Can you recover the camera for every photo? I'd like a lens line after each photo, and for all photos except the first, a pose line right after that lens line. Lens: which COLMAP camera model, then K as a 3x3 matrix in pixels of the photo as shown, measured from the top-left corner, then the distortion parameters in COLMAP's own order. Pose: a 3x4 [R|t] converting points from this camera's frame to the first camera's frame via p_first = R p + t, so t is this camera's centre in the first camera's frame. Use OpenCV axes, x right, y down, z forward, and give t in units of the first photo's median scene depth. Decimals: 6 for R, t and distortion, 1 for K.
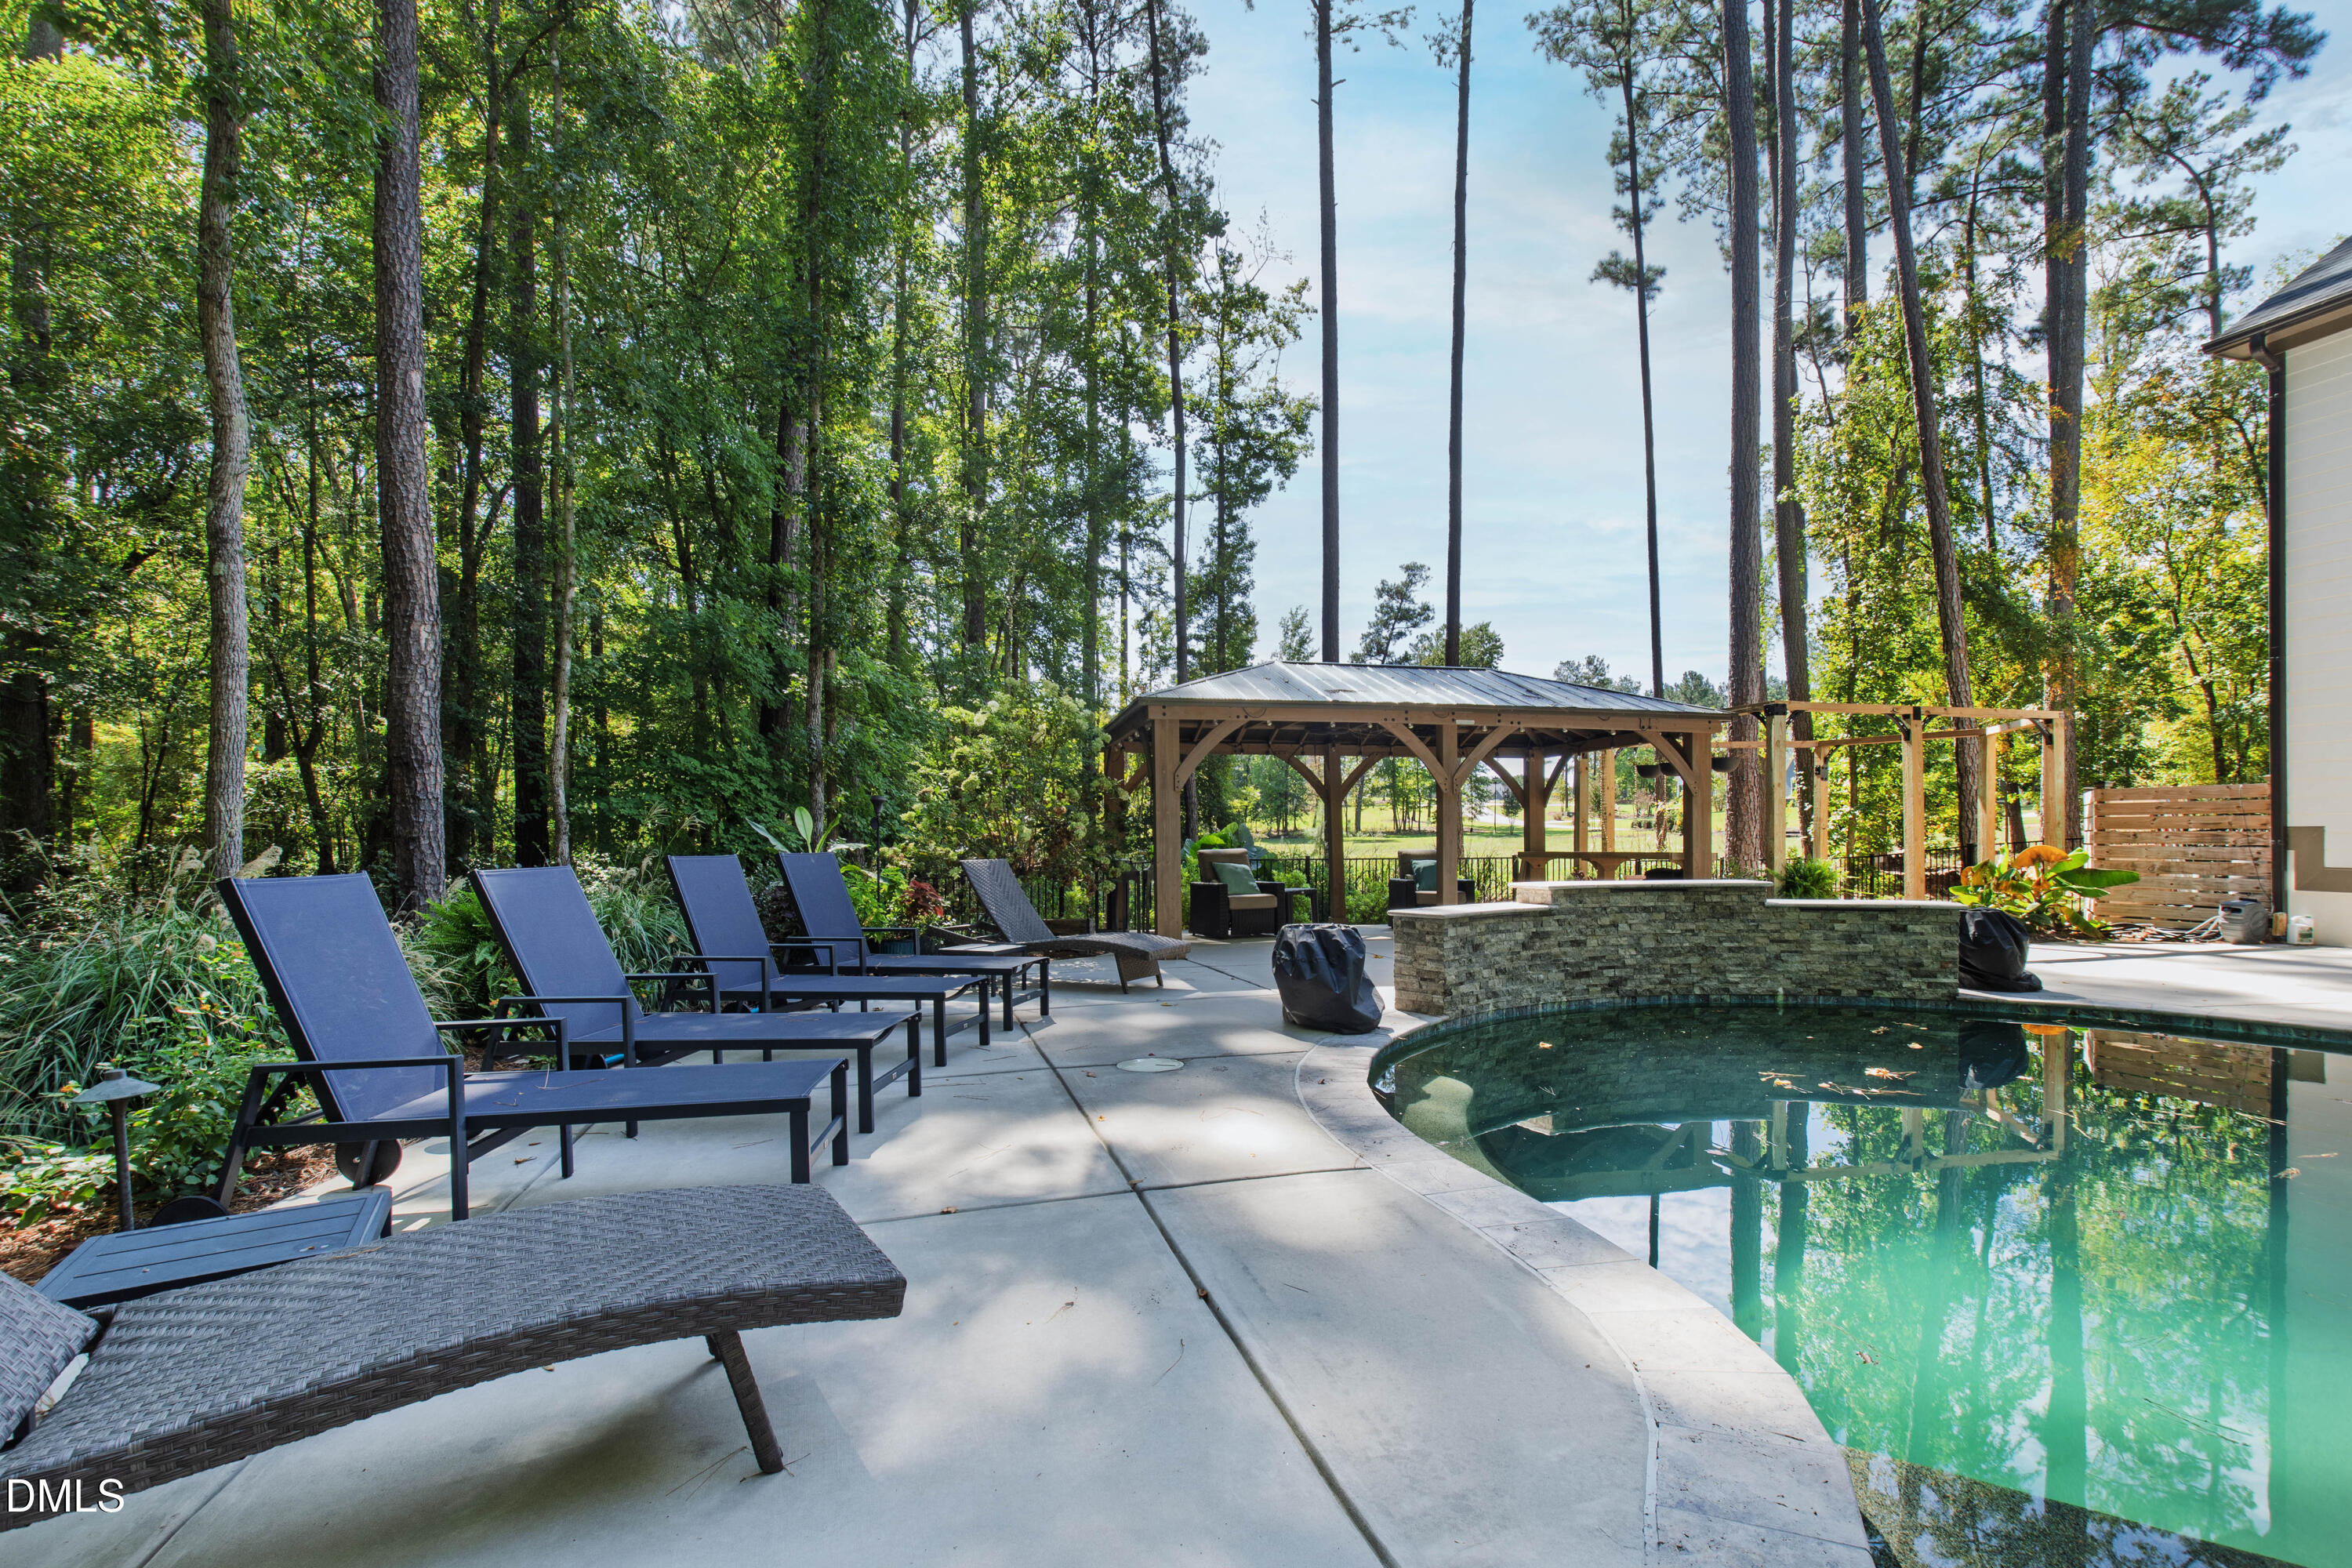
lens RADIAL K [[1069.1, 0, 1179.8], [0, 1069.1, 822.1], [0, 0, 1]] dist [0.000213, 0.000079]
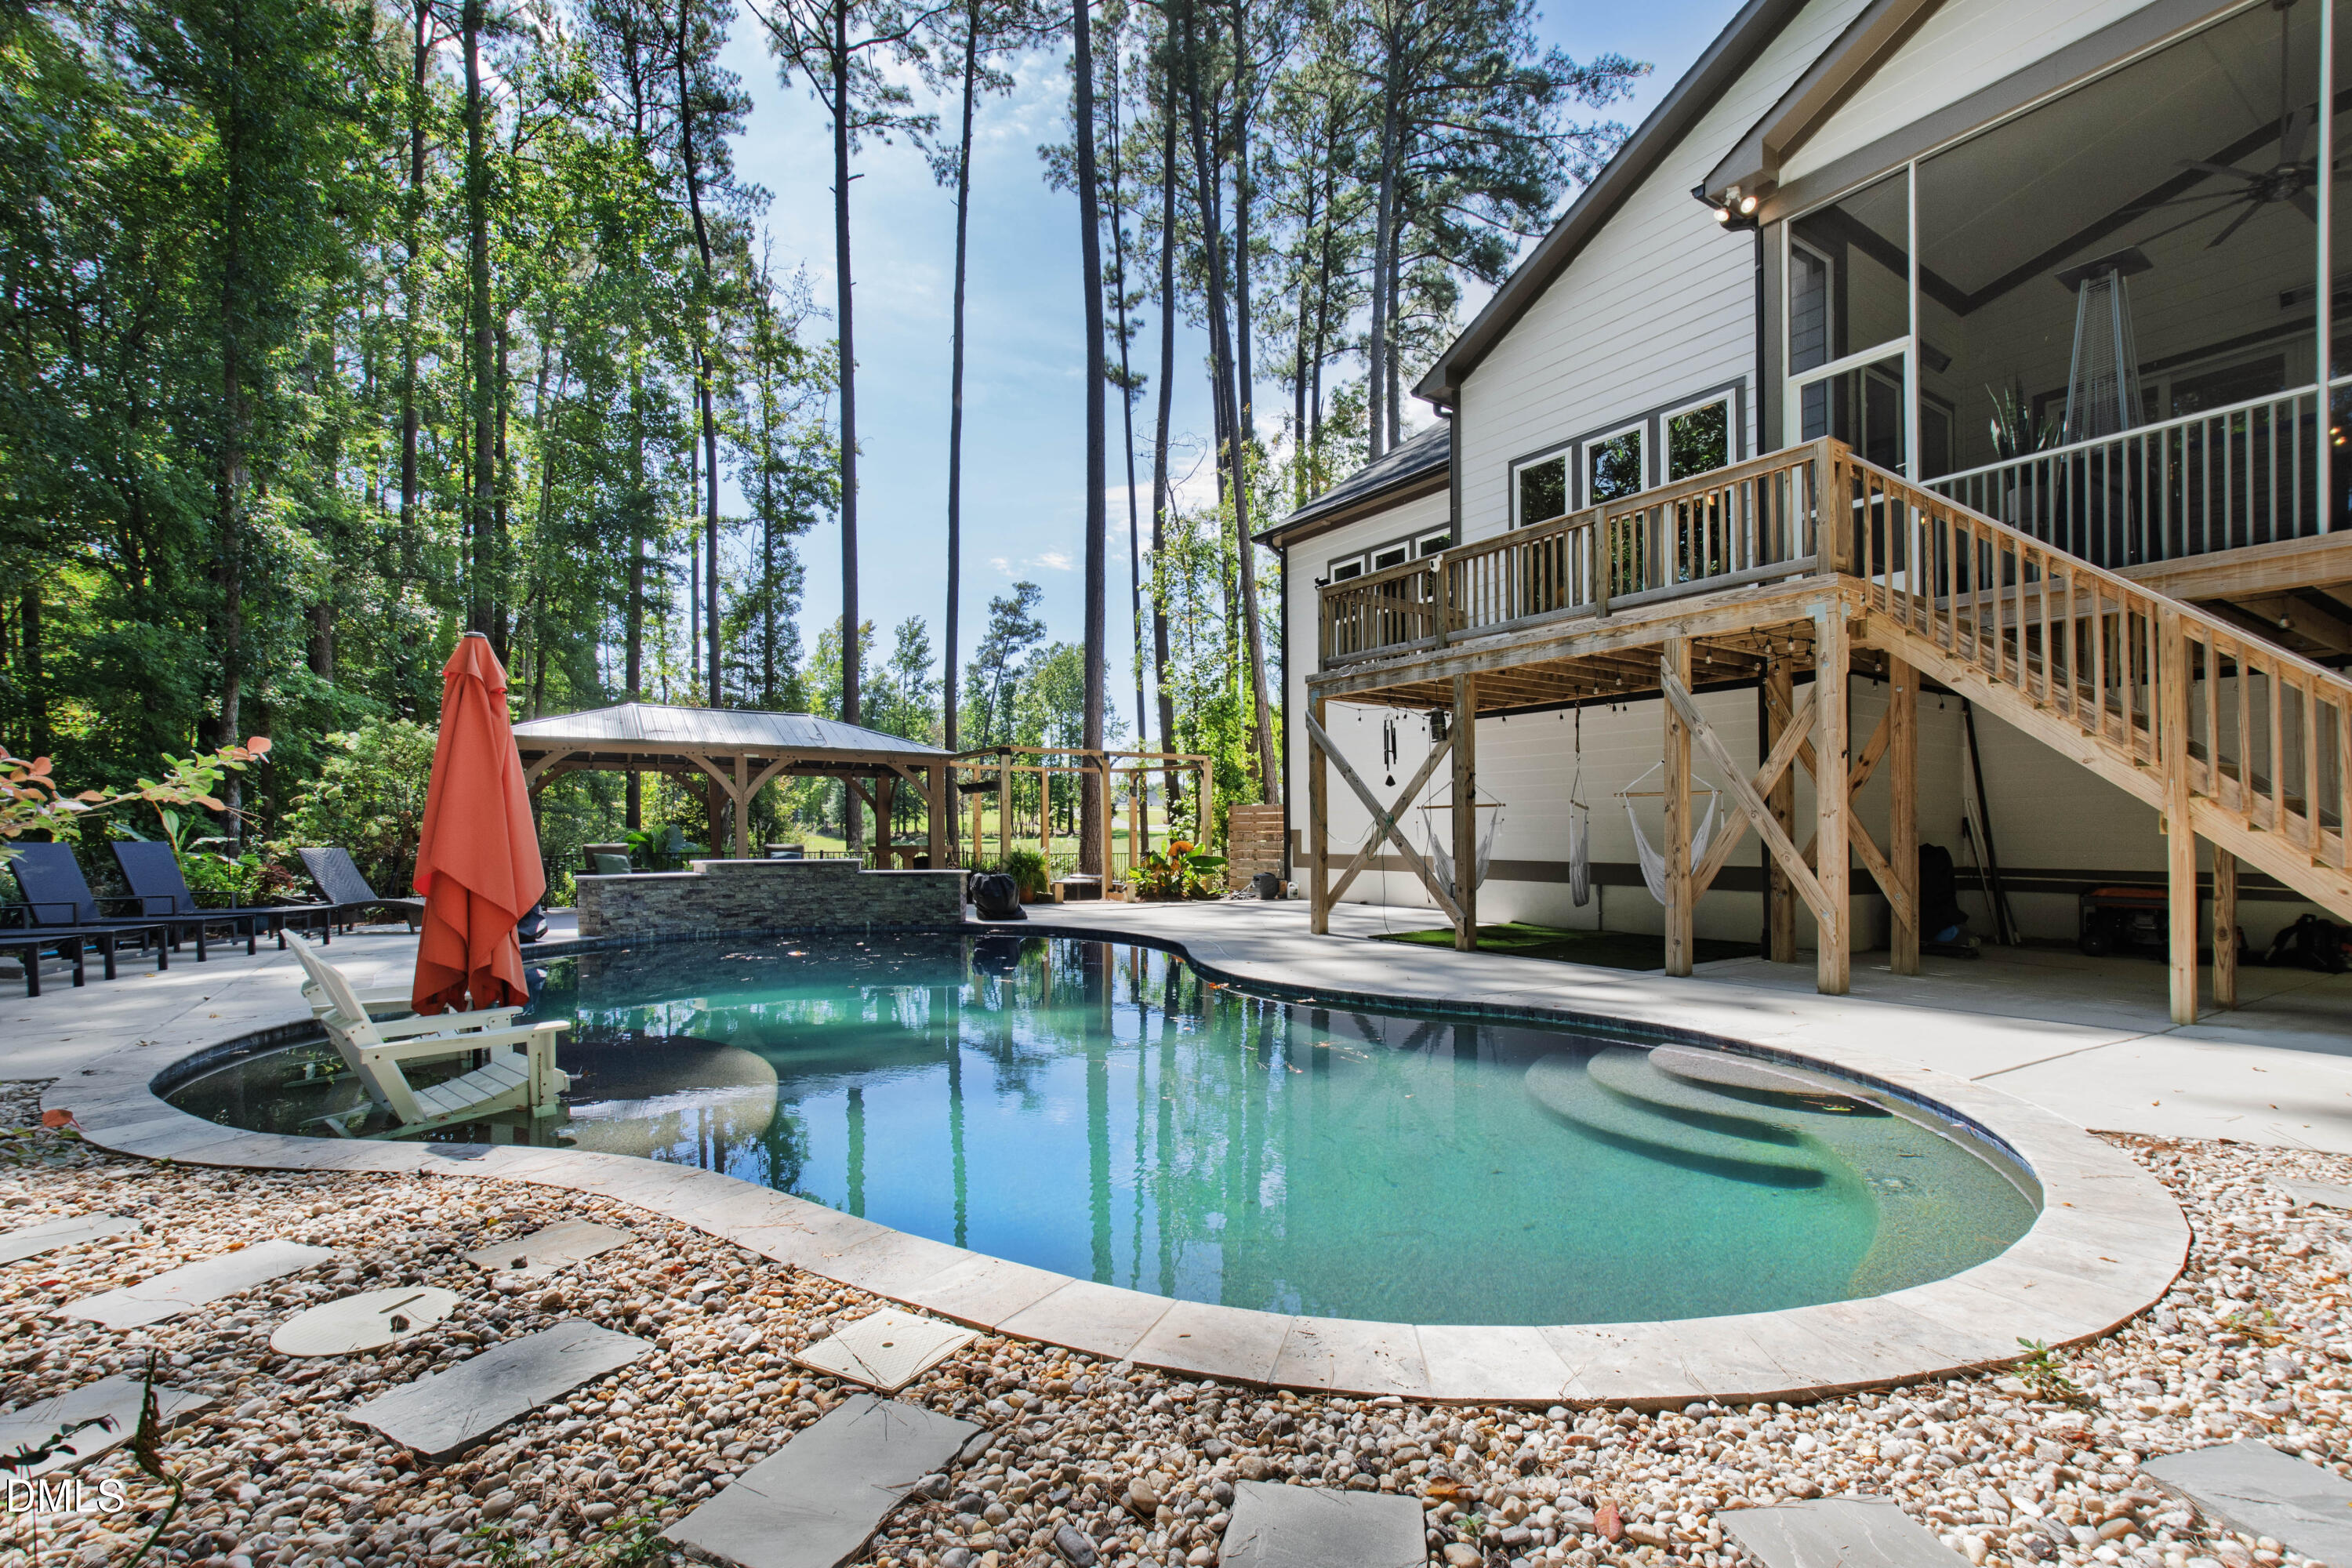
lens RADIAL K [[1037.9, 0, 1176.2], [0, 1037.9, 832.7], [0, 0, 1]] dist [0.000526, 0.000030]
pose [[0.944750, 0.002457, 0.327782, 0.086229], [-0.004929, 0.999965, 0.006710, -0.000151], [-0.327755, -0.007955, 0.944729, -0.130908]]
